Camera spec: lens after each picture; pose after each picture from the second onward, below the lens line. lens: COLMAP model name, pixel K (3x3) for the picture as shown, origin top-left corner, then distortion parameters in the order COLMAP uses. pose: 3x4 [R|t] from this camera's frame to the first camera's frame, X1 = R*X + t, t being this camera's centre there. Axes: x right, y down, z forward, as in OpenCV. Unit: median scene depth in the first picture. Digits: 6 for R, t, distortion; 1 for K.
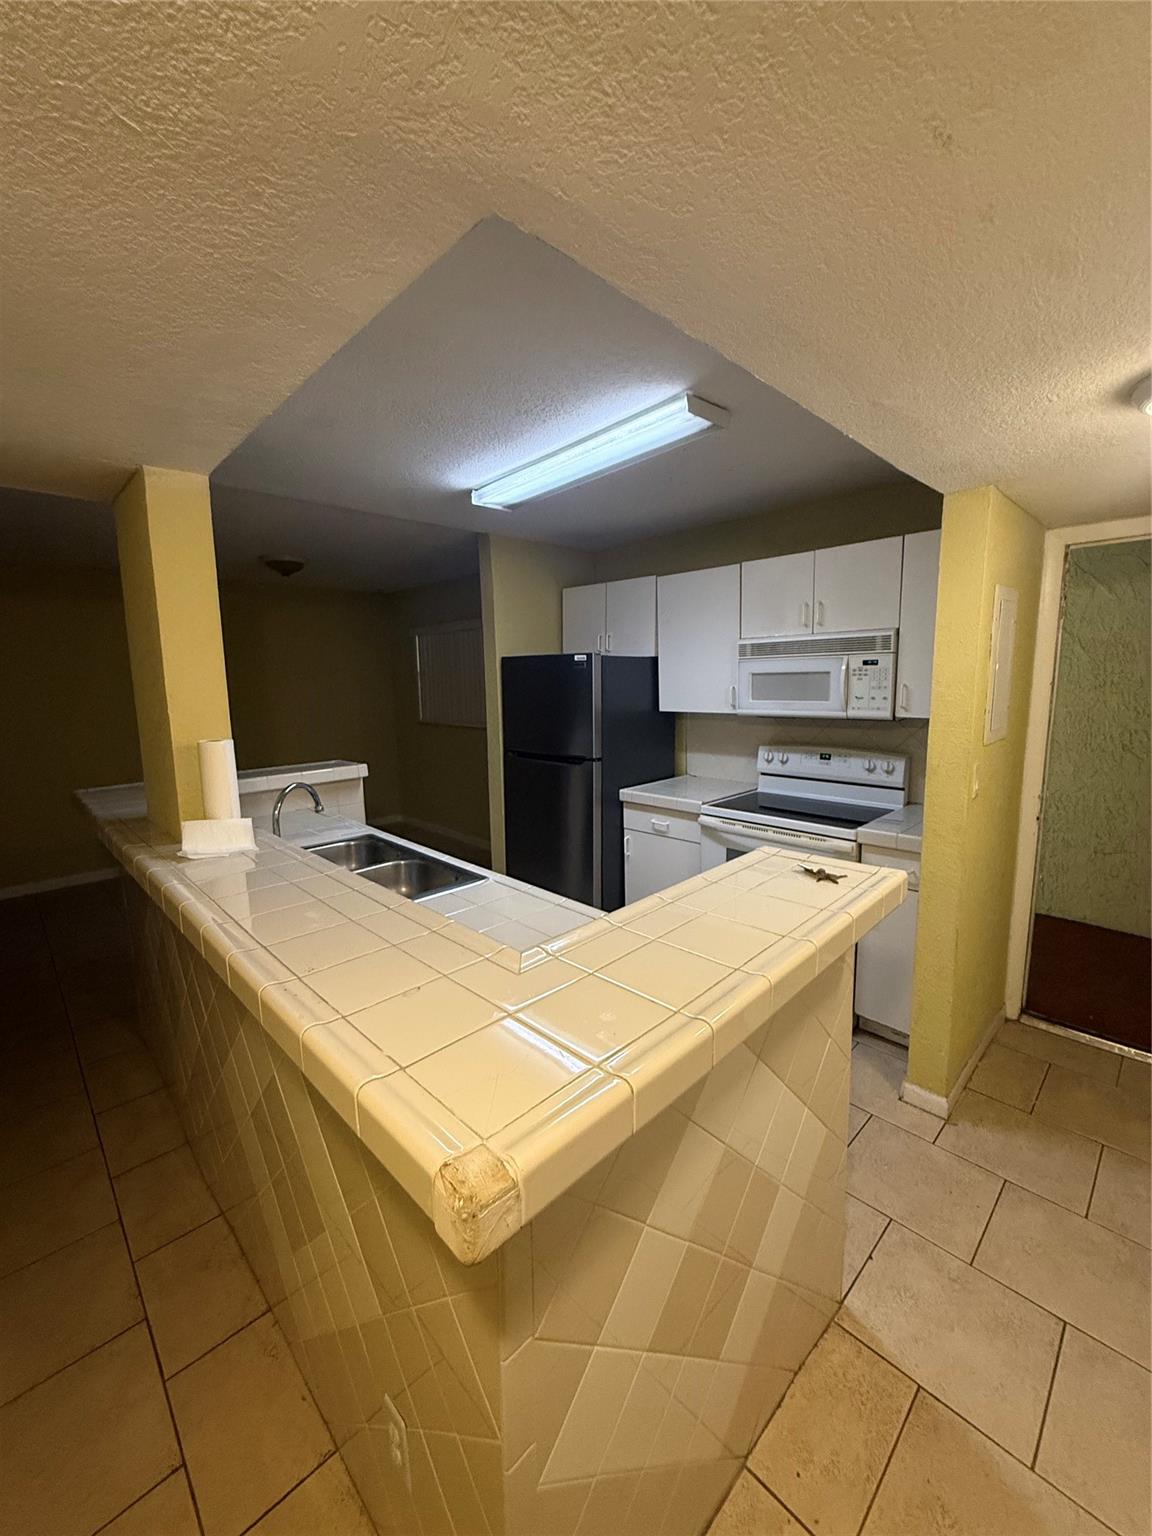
lens RADIAL K [[610.3, 0, 576.0], [0, 610.3, 768.0], [0, 0, 1]] dist [-0.000767, 0.000131]
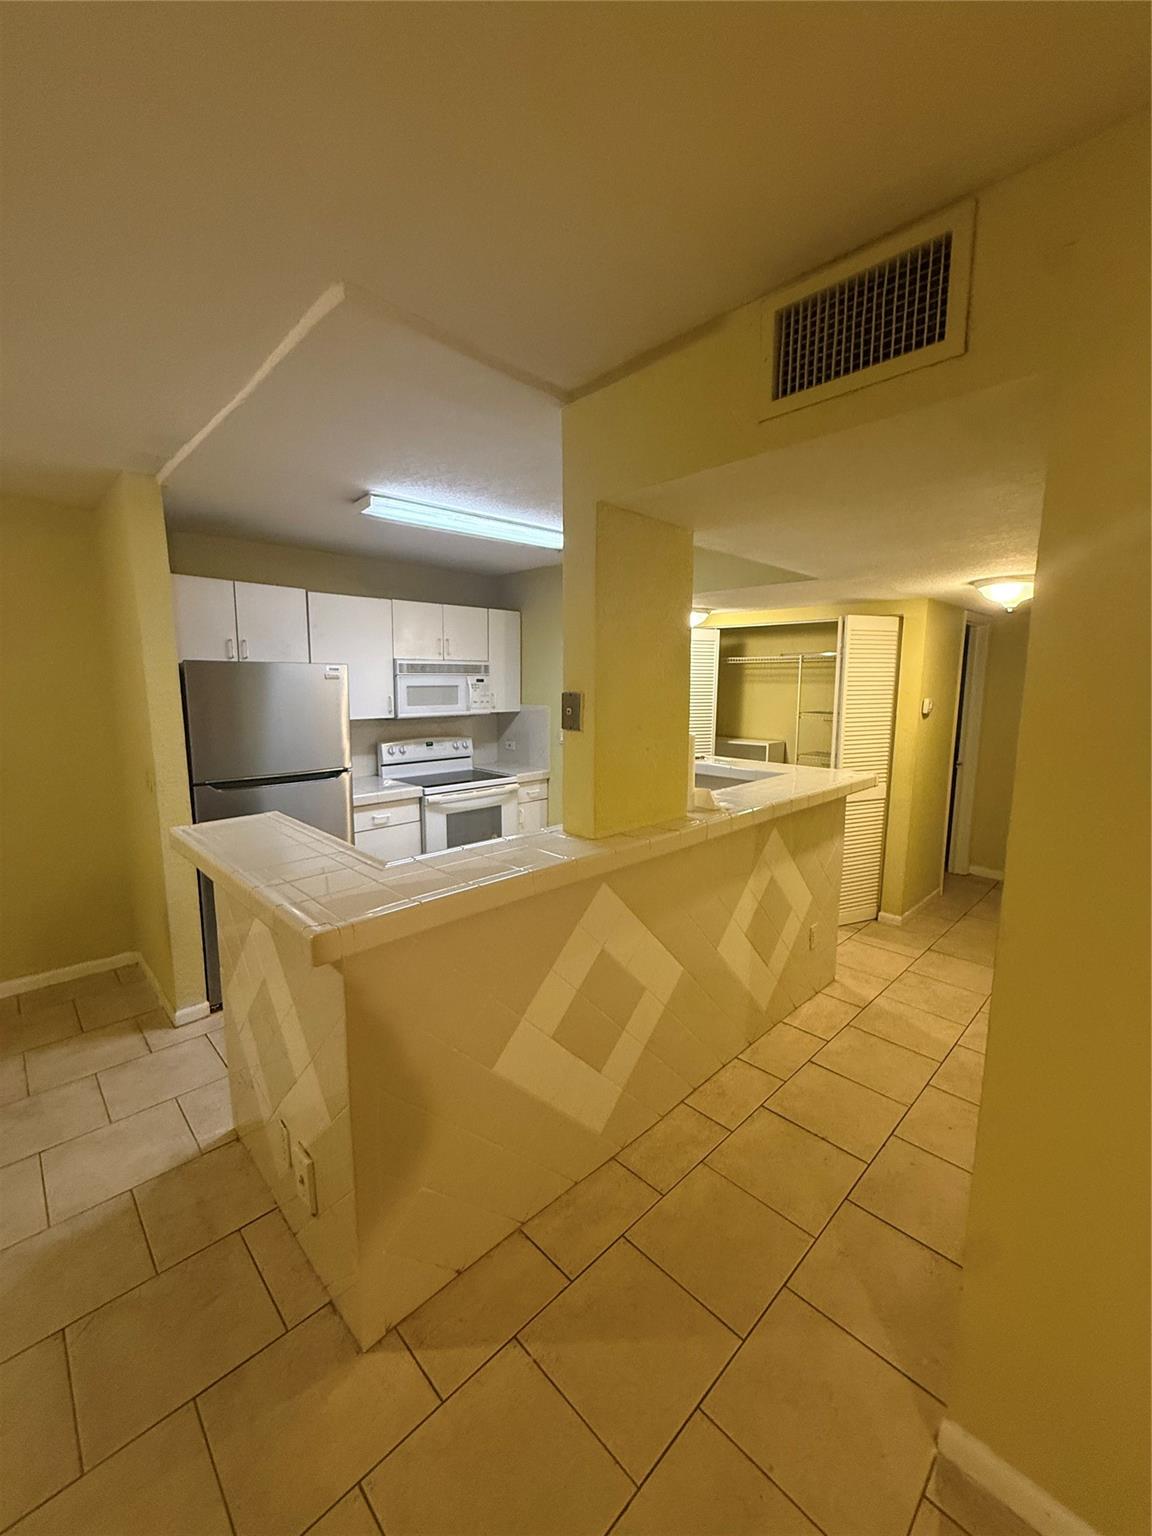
lens RADIAL K [[610.3, 0, 576.0], [0, 610.3, 768.0], [0, 0, 1]] dist [-0.000767, 0.000131]
pose [[0.004590, -0.126309, 0.991980, -1.038631], [0.140905, 0.982175, 0.124409, -0.094494], [-0.990013, 0.139204, 0.022306, 0.638695]]
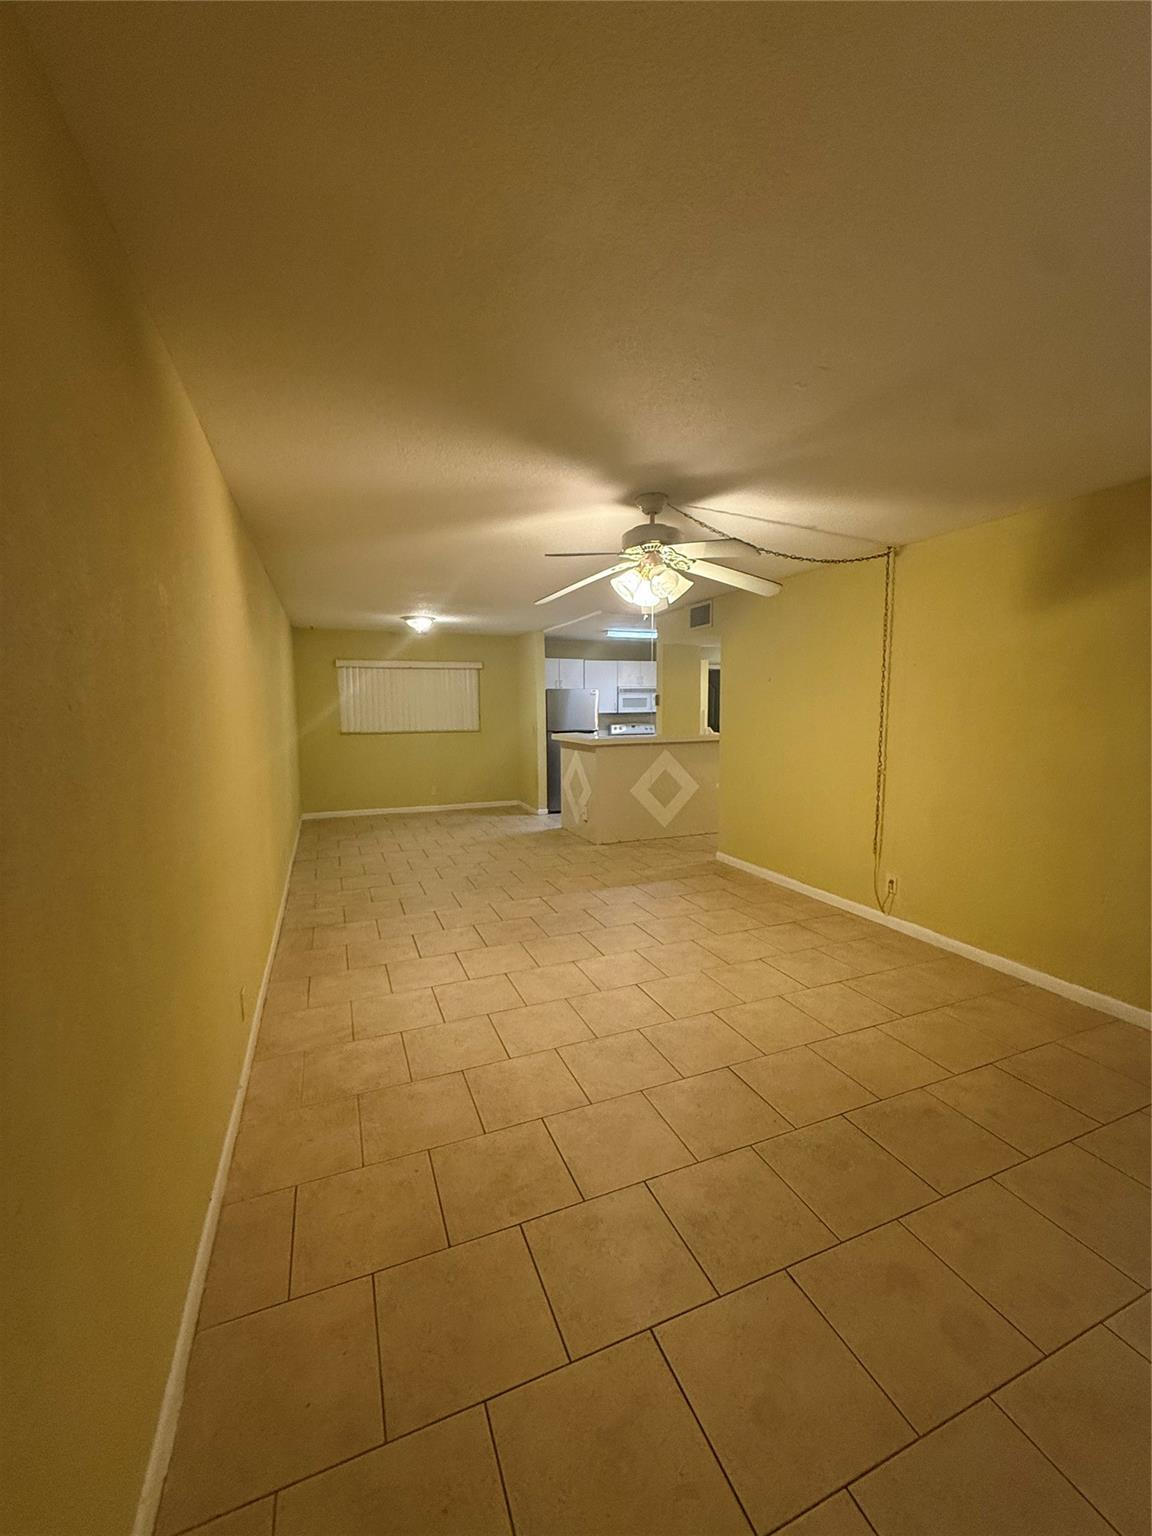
lens RADIAL K [[610.3, 0, 576.0], [0, 610.3, 768.0], [0, 0, 1]] dist [-0.000767, 0.000131]
pose [[0.381272, -0.078855, 0.921094, -2.543531], [0.133633, 0.990592, 0.029489, 0.060069], [-0.914753, 0.111846, 0.388223, 0.104427]]
